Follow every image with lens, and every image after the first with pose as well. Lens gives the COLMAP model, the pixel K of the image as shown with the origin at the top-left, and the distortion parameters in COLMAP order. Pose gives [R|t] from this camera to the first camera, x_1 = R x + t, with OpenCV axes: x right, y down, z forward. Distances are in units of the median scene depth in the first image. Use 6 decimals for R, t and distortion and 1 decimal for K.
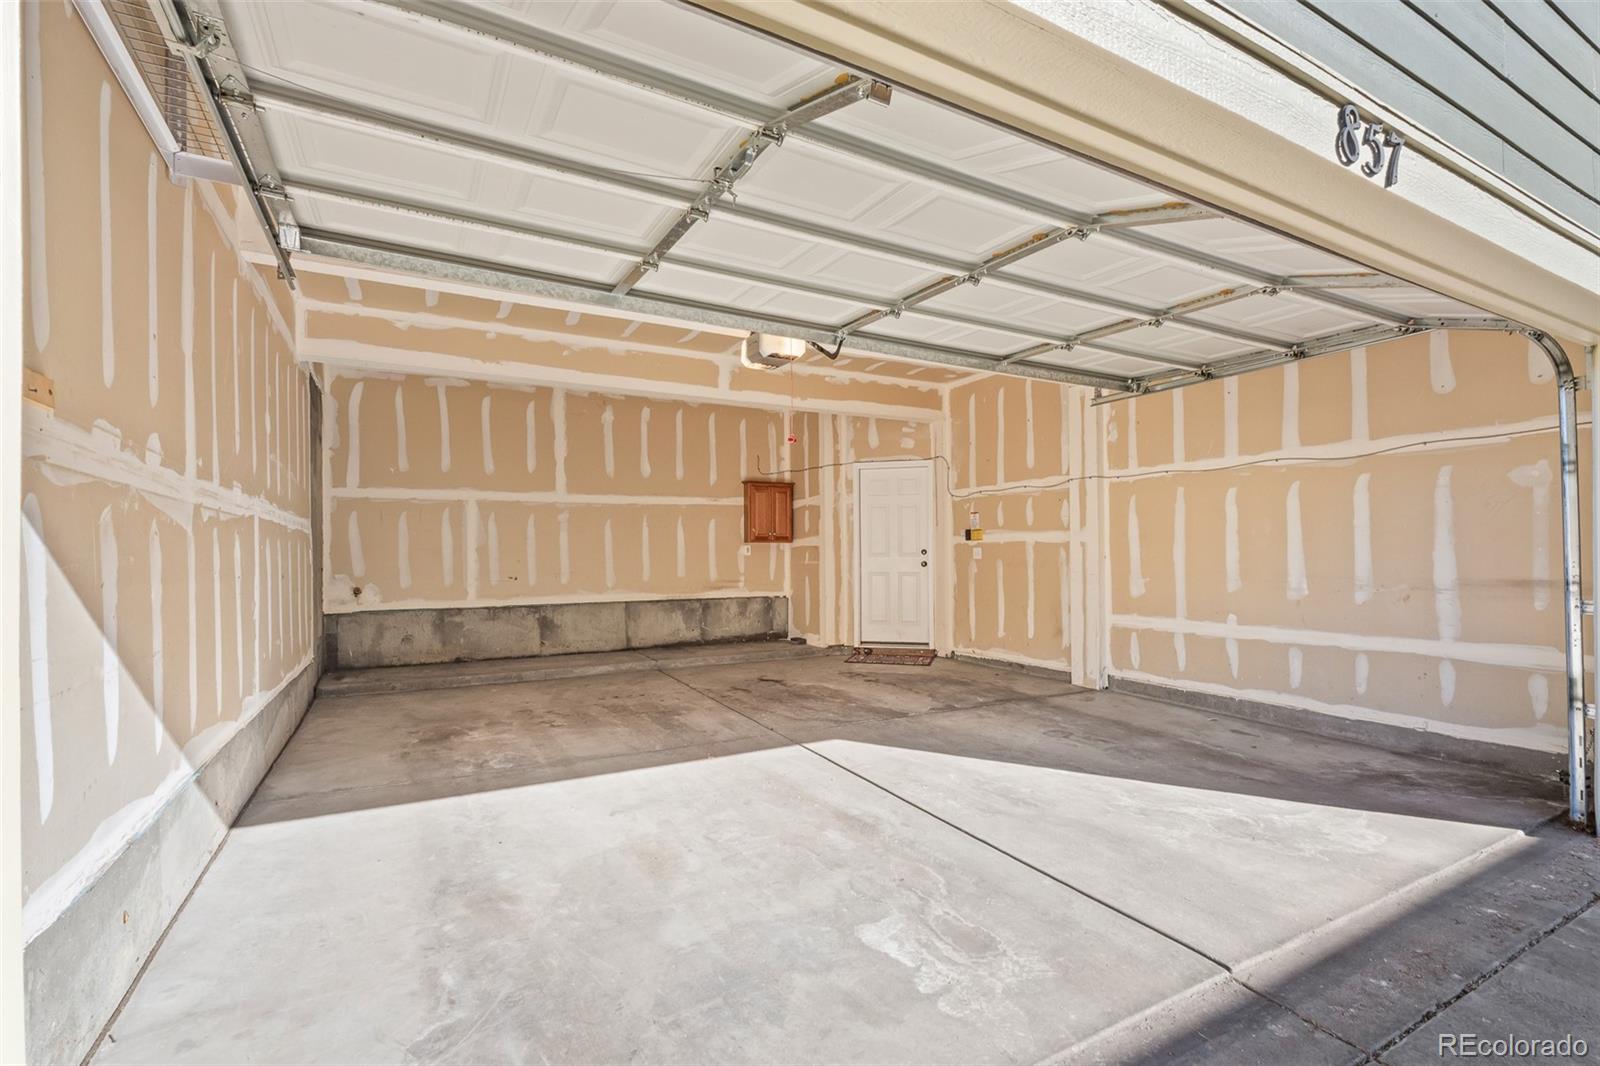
lens RADIAL K [[700.6, 0, 800.0], [0, 700.6, 533.0], [0, 0, 1]] dist [-0.003262, -0.000794]
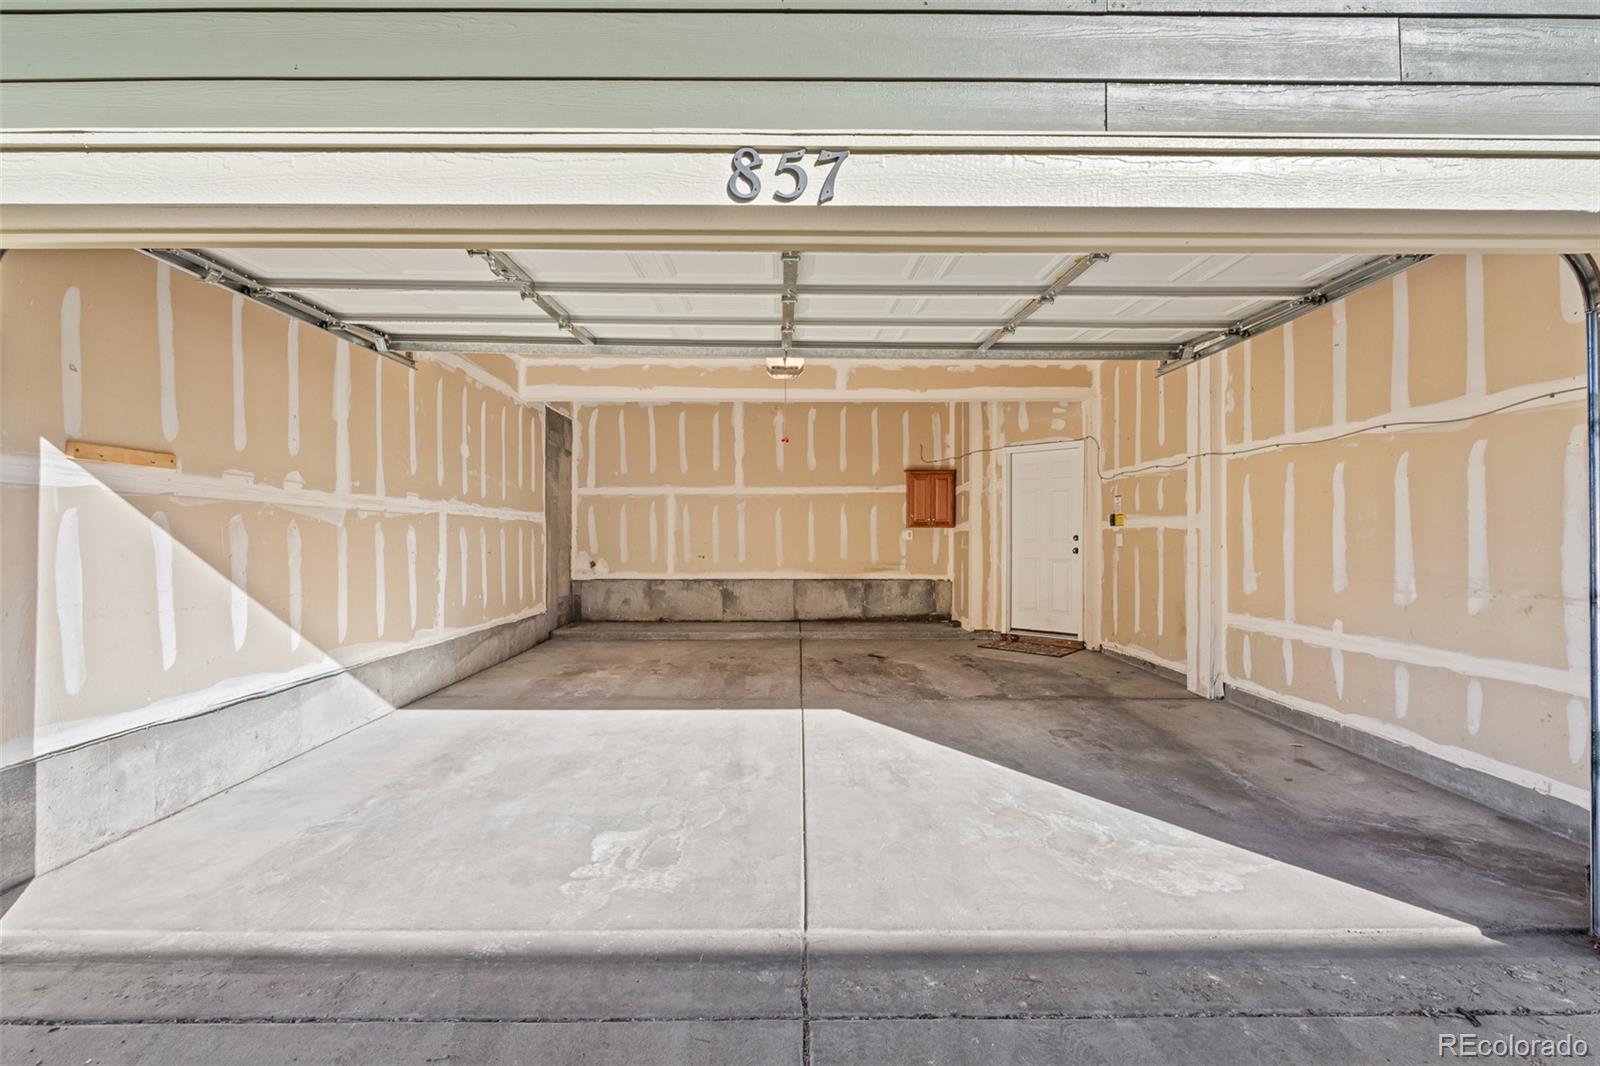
lens RADIAL K [[681.1, 0, 808.0], [0, 681.1, 520.0], [0, 0, 1]] dist [-0.003243, -0.000296]
pose [[0.889048, -0.004291, -0.457795, 0.350989], [0.007503, 0.999958, 0.005199, -0.006012], [0.457753, -0.008057, 0.889043, 0.020016]]
